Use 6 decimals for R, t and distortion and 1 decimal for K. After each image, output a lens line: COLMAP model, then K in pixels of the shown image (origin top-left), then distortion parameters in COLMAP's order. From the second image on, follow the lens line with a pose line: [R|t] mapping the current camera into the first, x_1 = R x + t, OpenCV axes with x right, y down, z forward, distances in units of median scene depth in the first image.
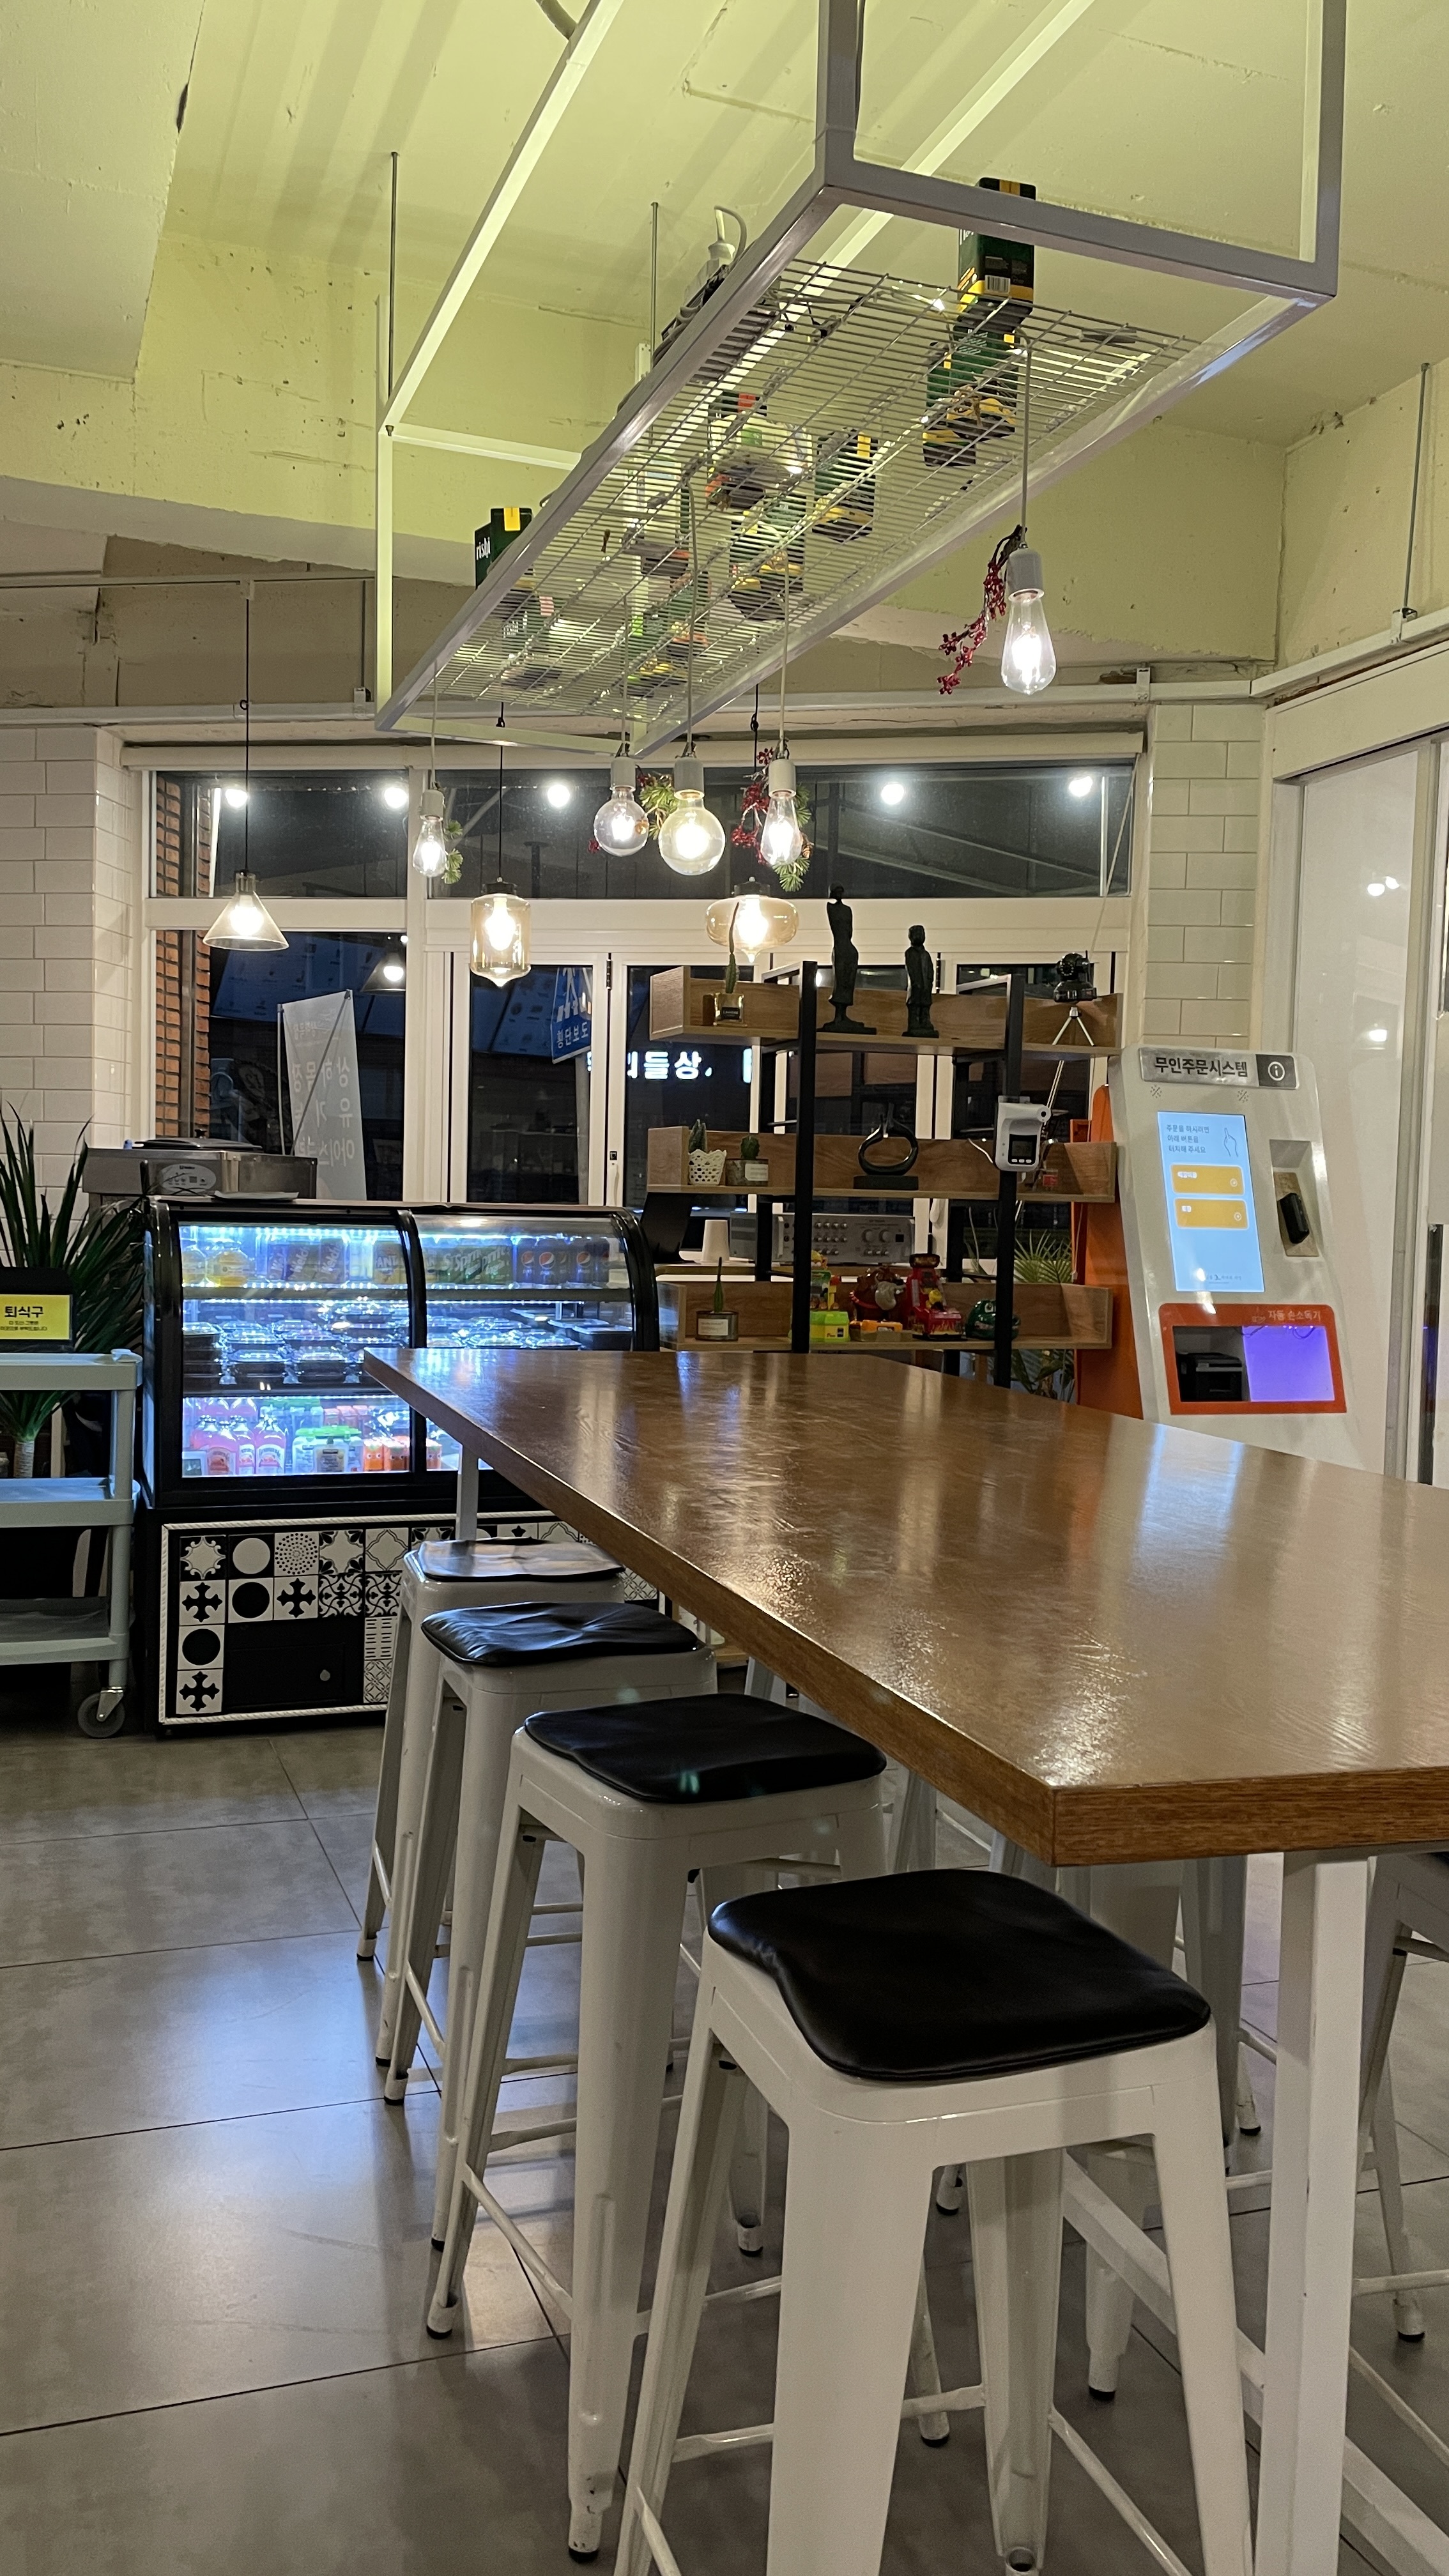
lens RADIAL K [[1938.1, 0, 724.5], [0, 1938.1, 1288.0], [0, 0, 1]] dist [0.118258, -0.138786]
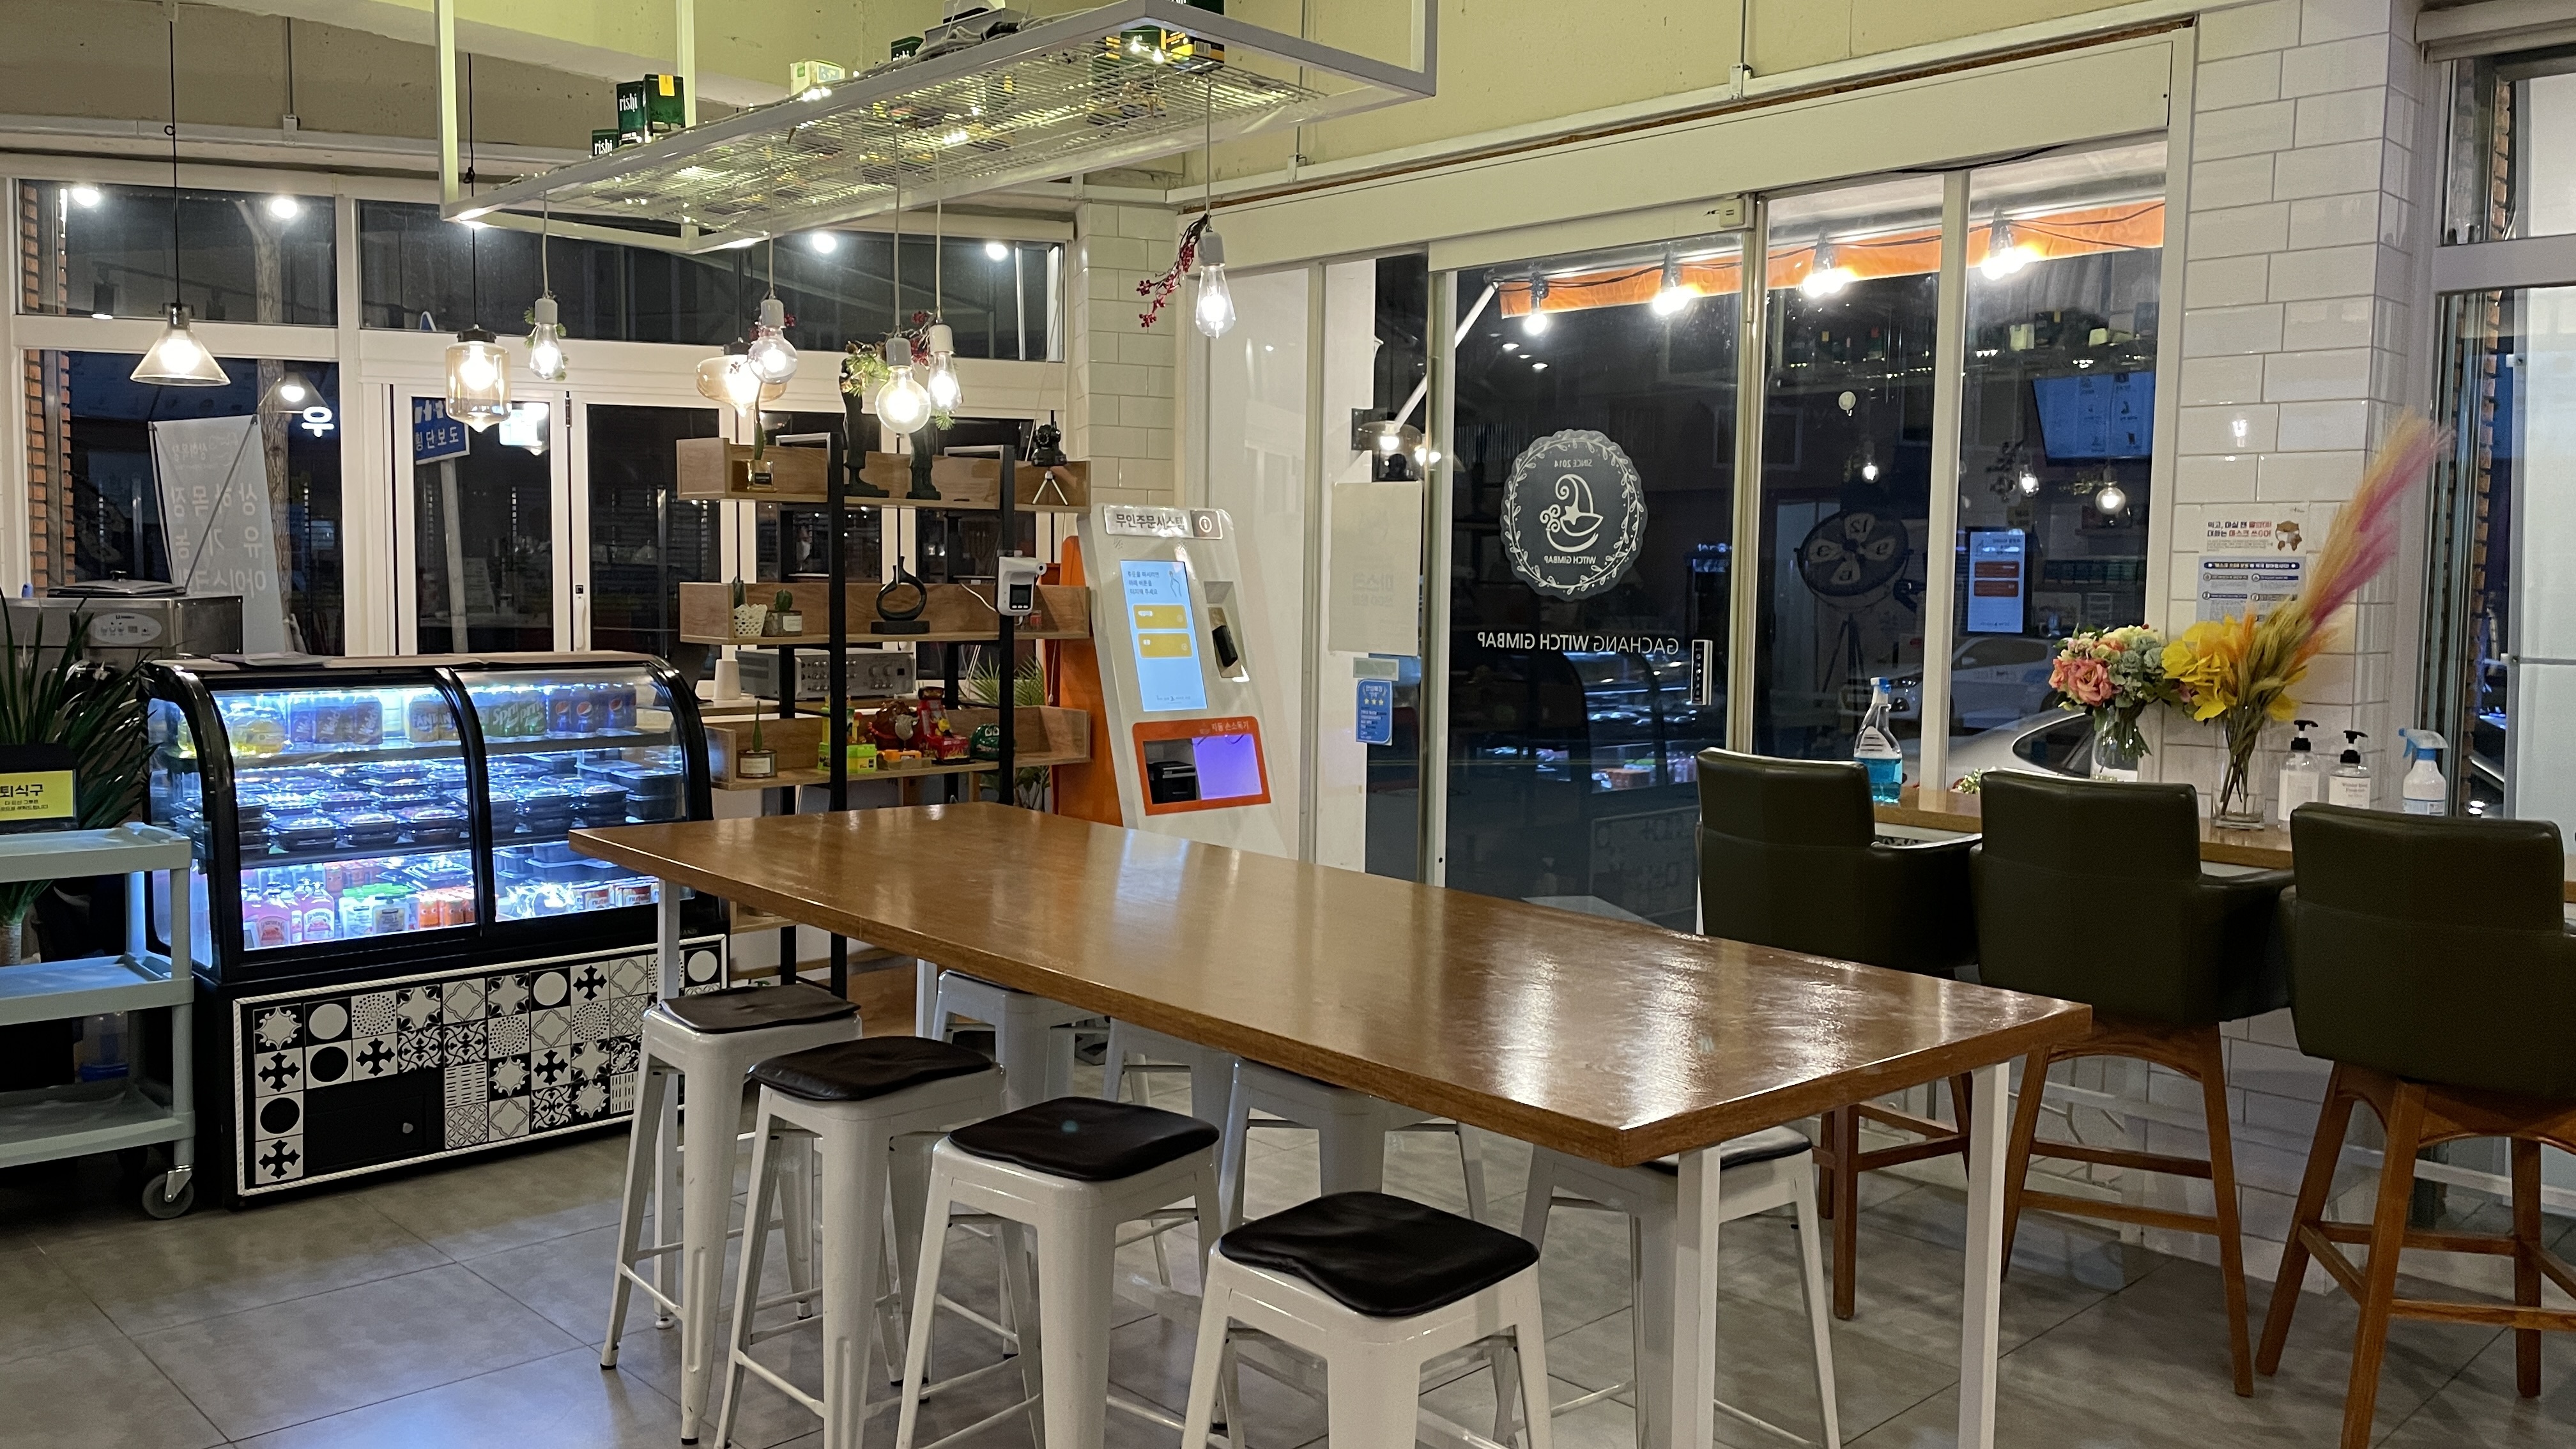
lens RADIAL K [[1938.1, 0, 1288.7], [0, 1938.1, 691.0], [0, 0, 1]] dist [0.118258, -0.138786]
pose [[0.912446, -0.037072, 0.407515, -0.189942], [0.025503, 0.999104, 0.033788, -0.054373], [-0.408402, -0.020437, 0.912573, -0.136212]]
